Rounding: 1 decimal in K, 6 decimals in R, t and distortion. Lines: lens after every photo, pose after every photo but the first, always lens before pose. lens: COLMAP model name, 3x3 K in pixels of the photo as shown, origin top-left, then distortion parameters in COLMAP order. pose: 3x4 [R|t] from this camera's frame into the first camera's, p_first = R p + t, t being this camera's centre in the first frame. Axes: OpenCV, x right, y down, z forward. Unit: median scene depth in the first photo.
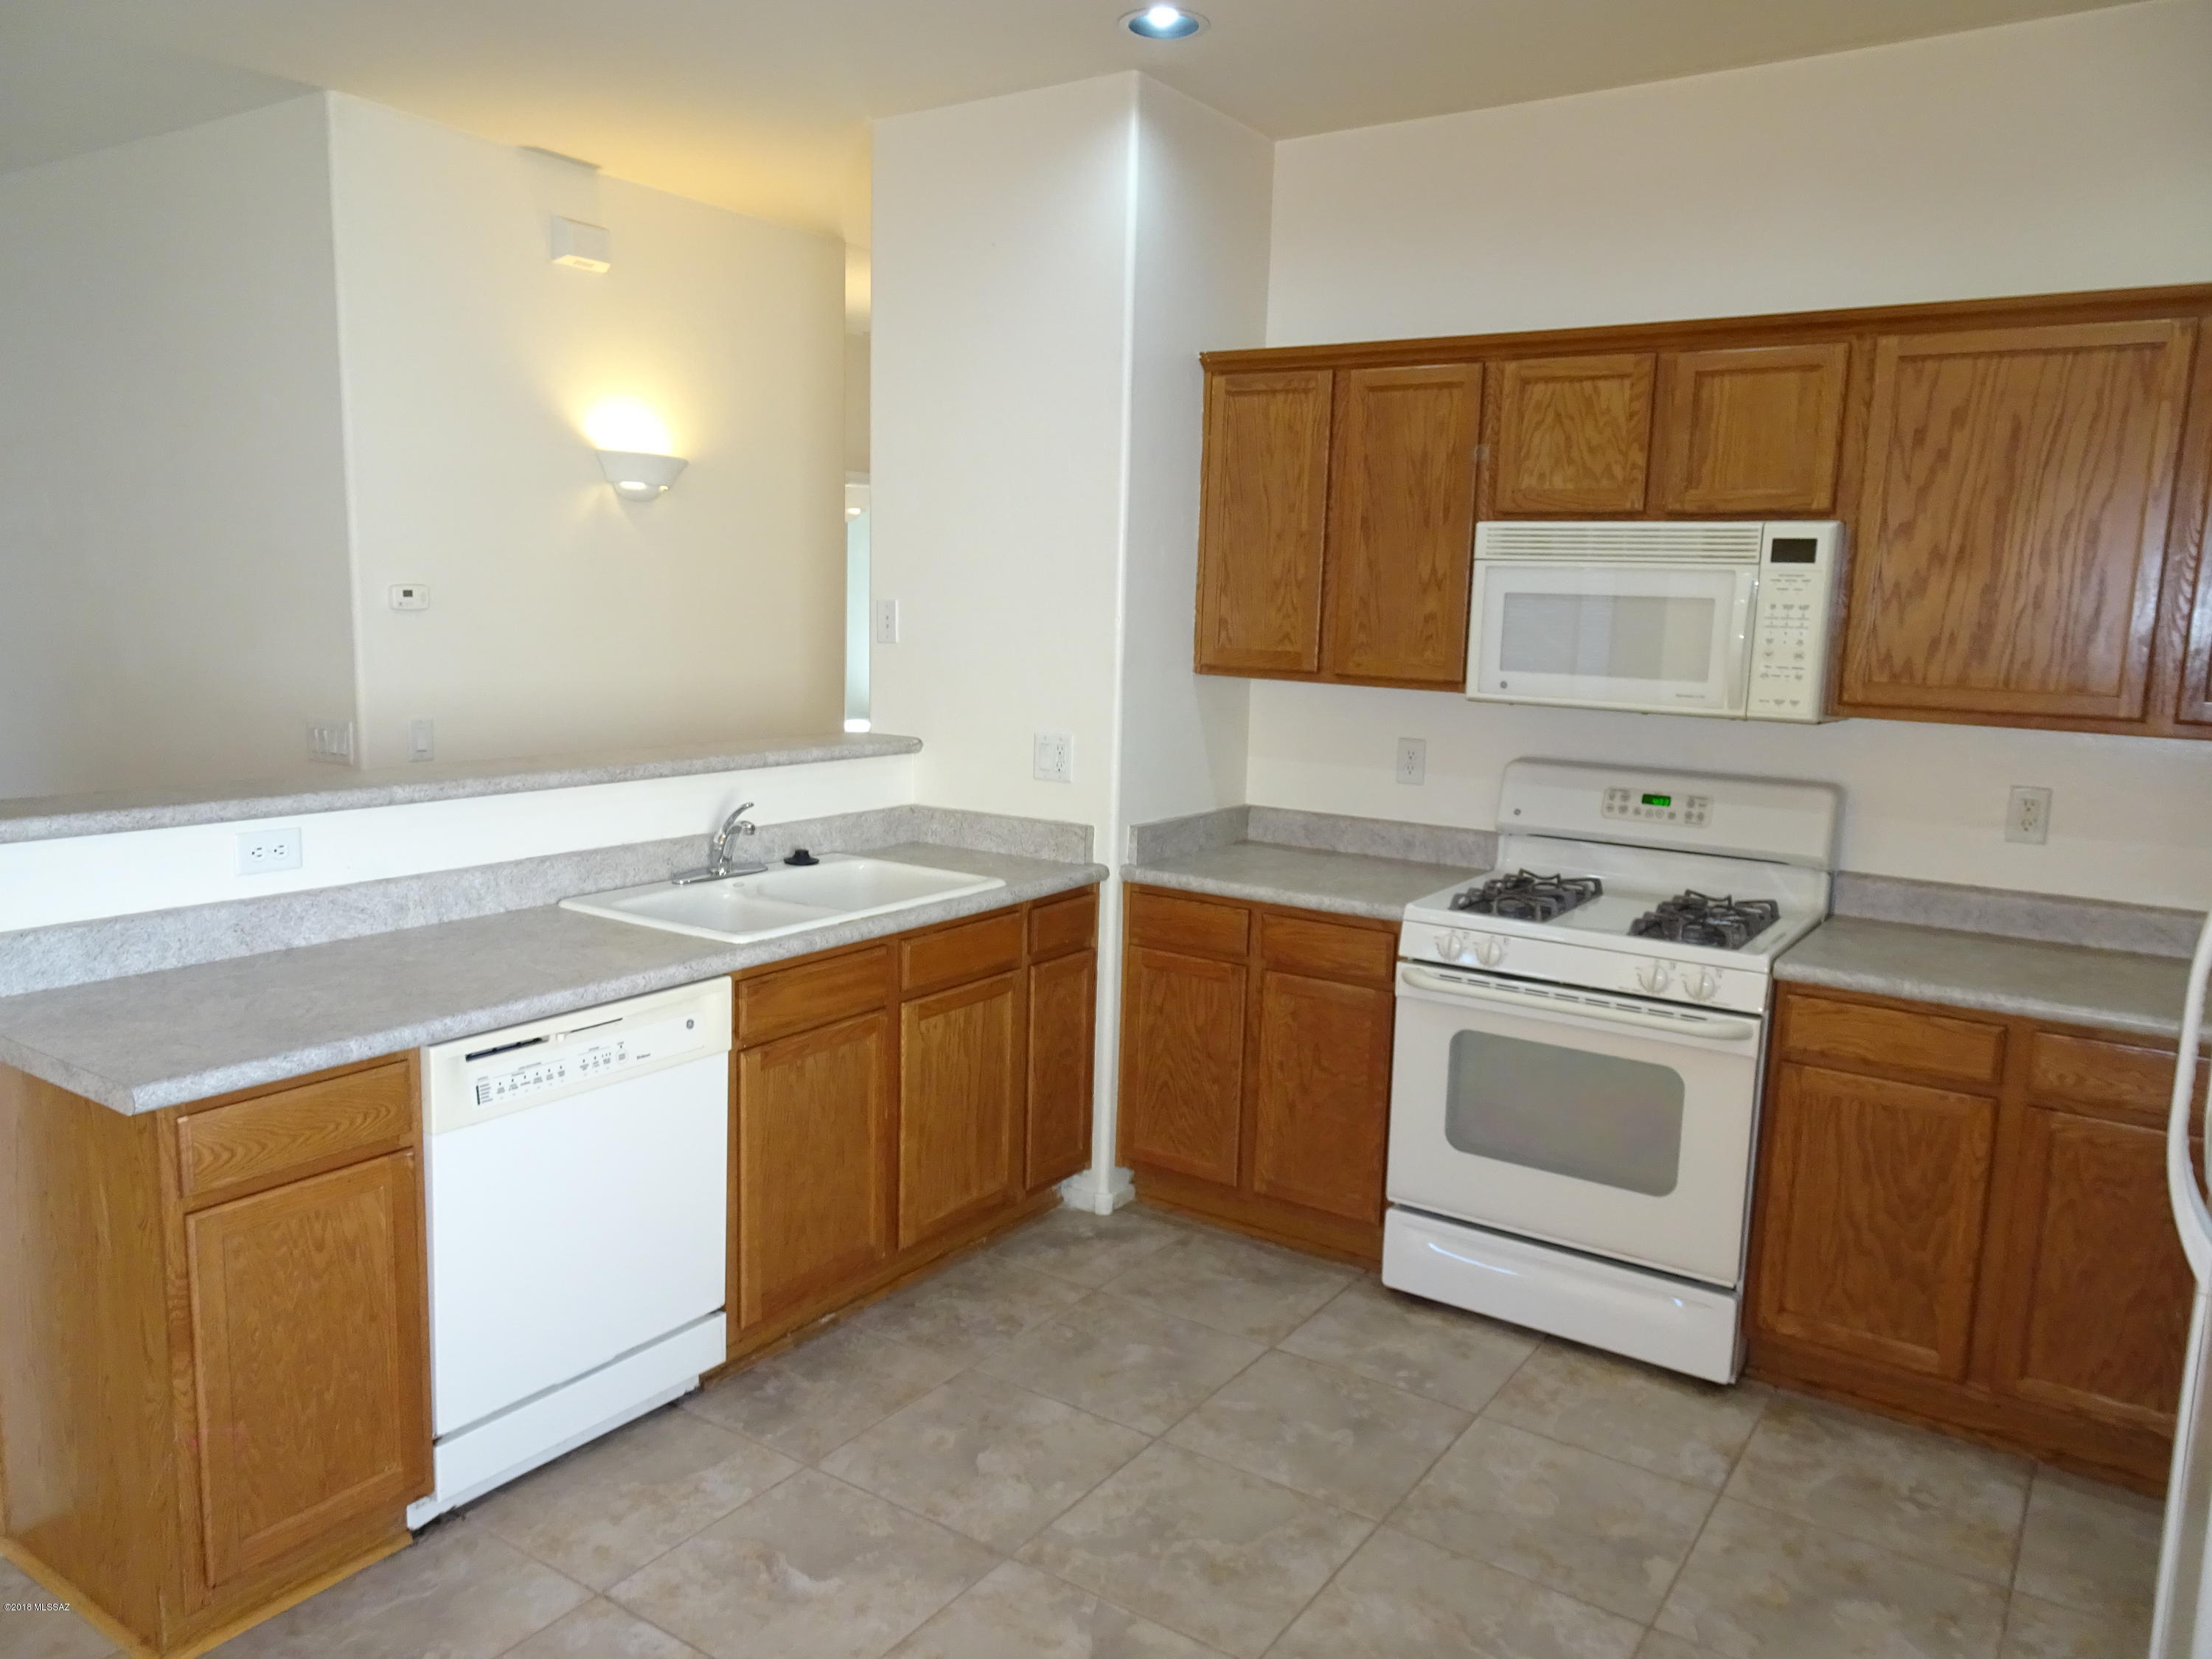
lens RADIAL K [[1579.1, 0, 1100.7], [0, 1579.1, 828.7], [0, 0, 1]] dist [0.009439, 0.007237]
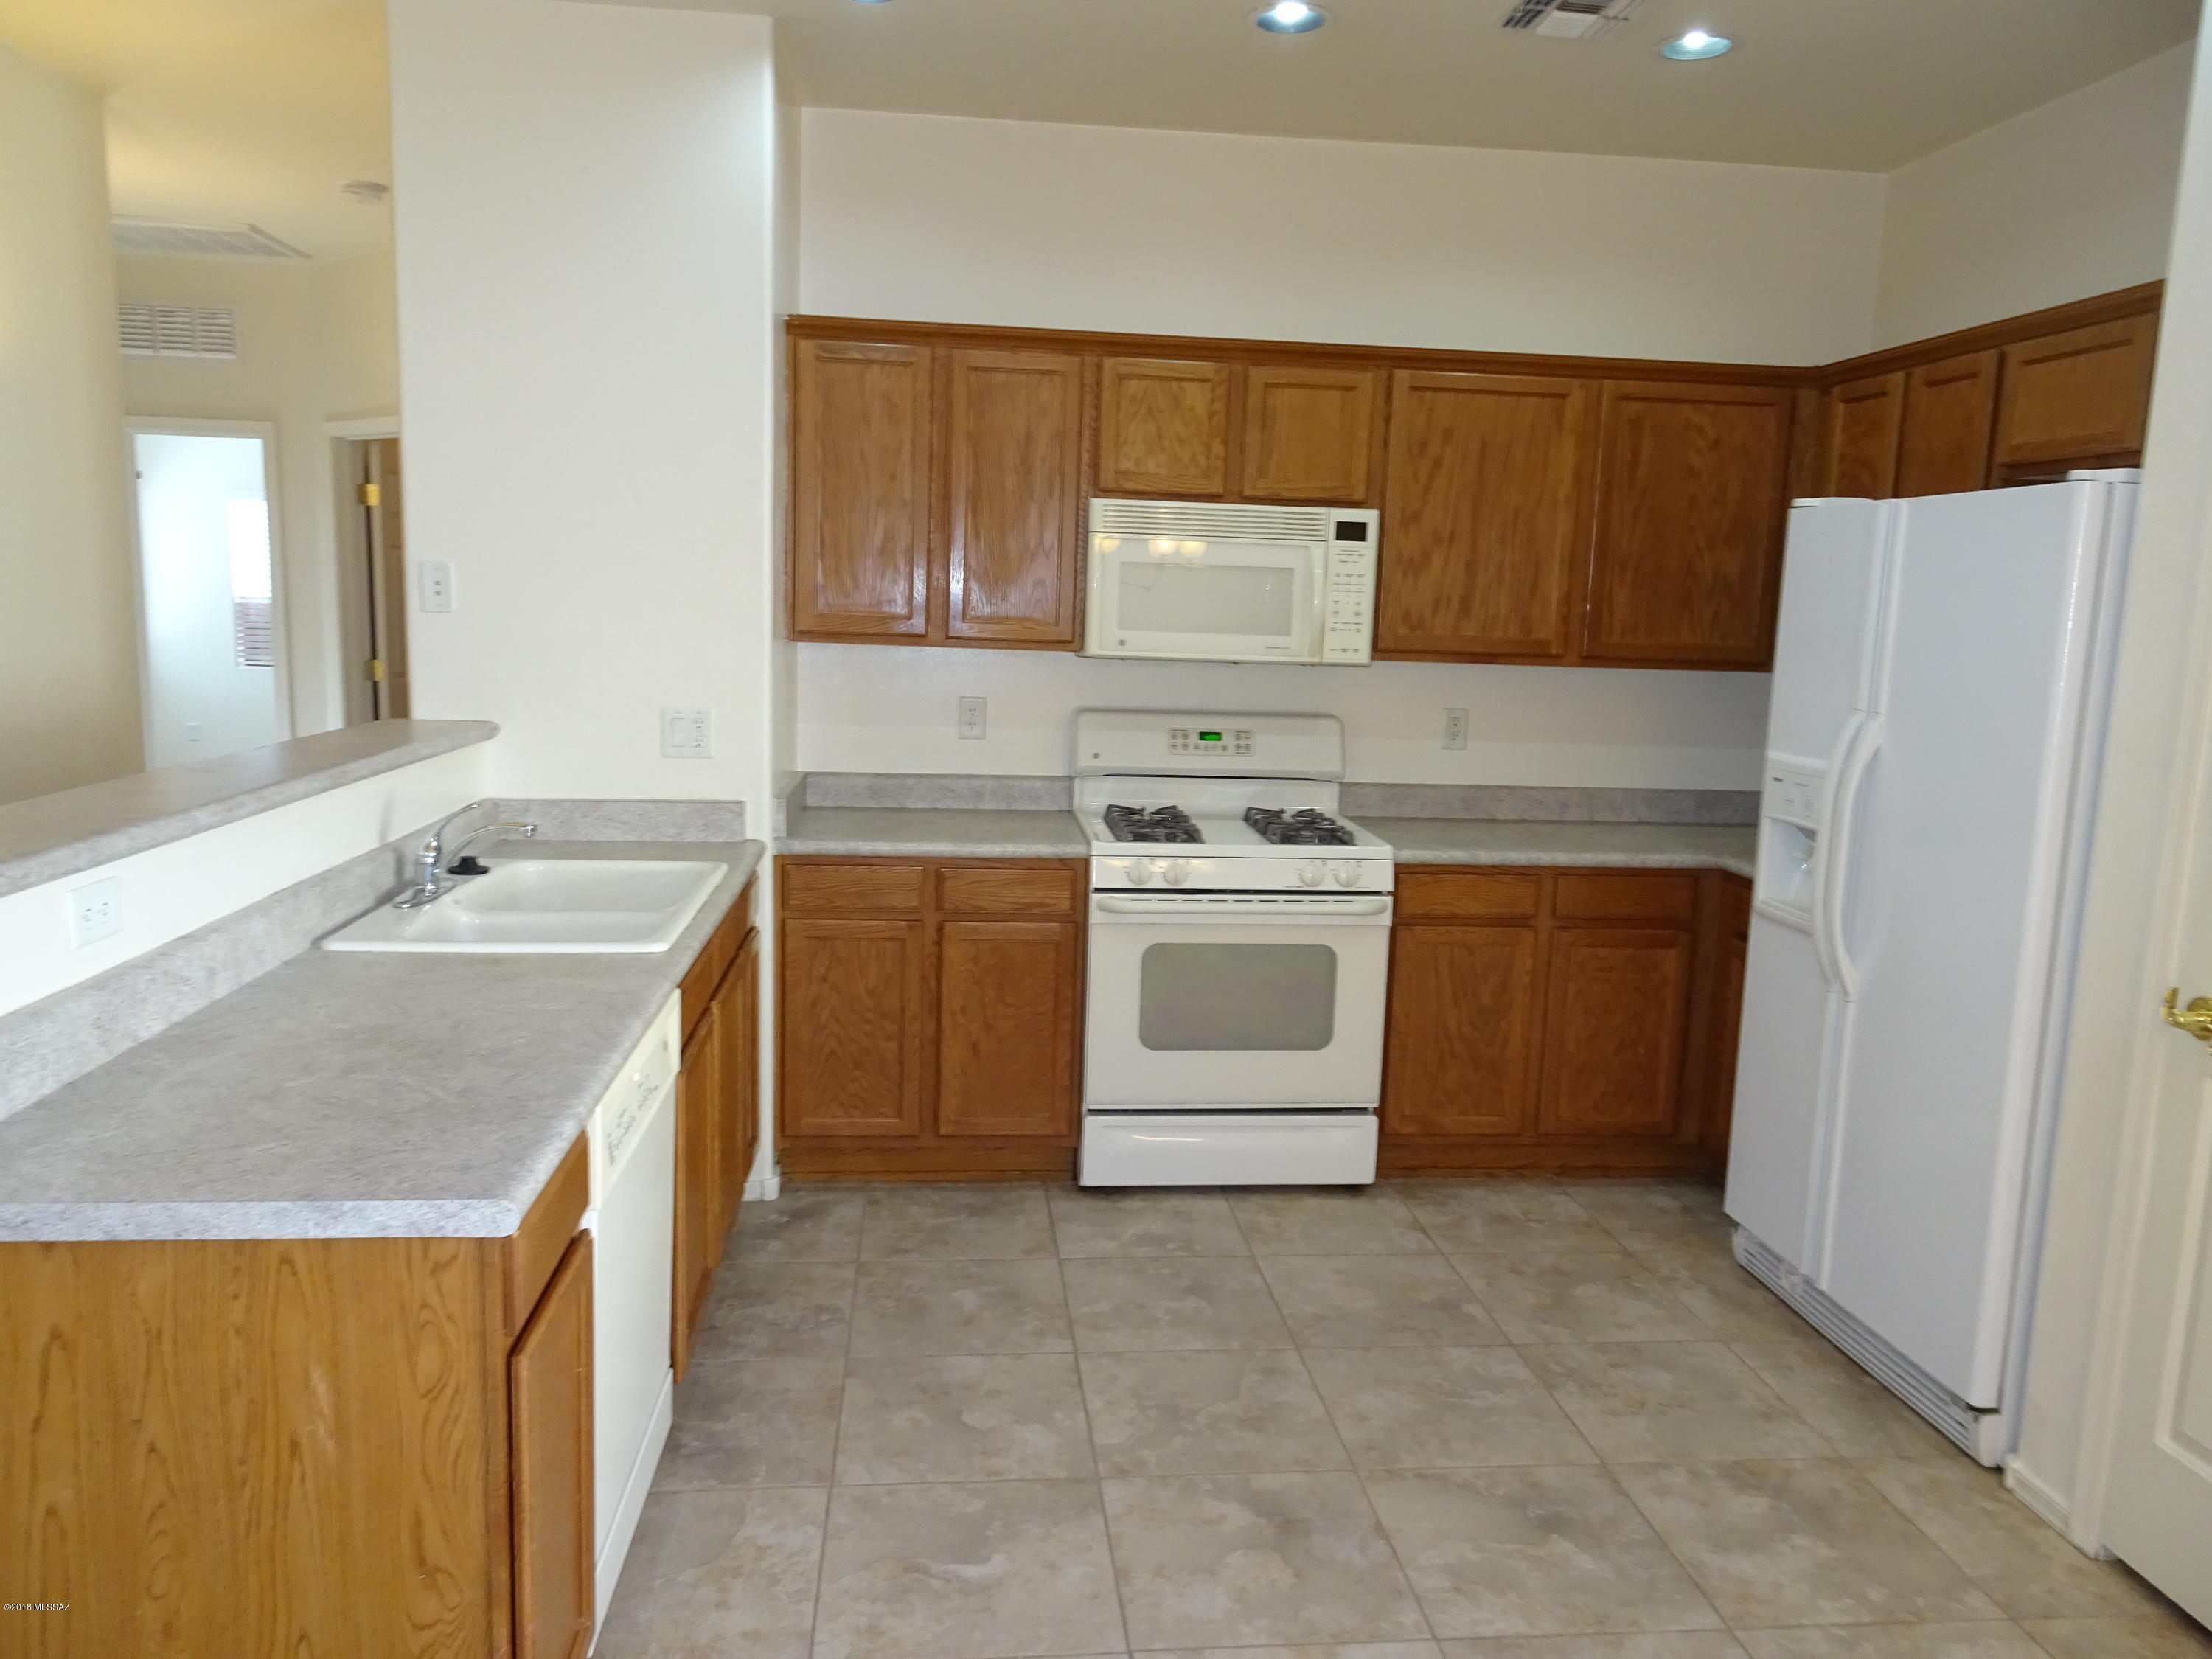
lens RADIAL K [[1579.1, 0, 1098.9], [0, 1579.1, 831.9], [0, 0, 1]] dist [0.009439, 0.007237]
pose [[0.764651, -0.098293, 0.636904, -0.530451], [0.085845, 0.995028, 0.050499, -0.015198], [-0.638701, 0.016061, 0.769287, 0.144541]]
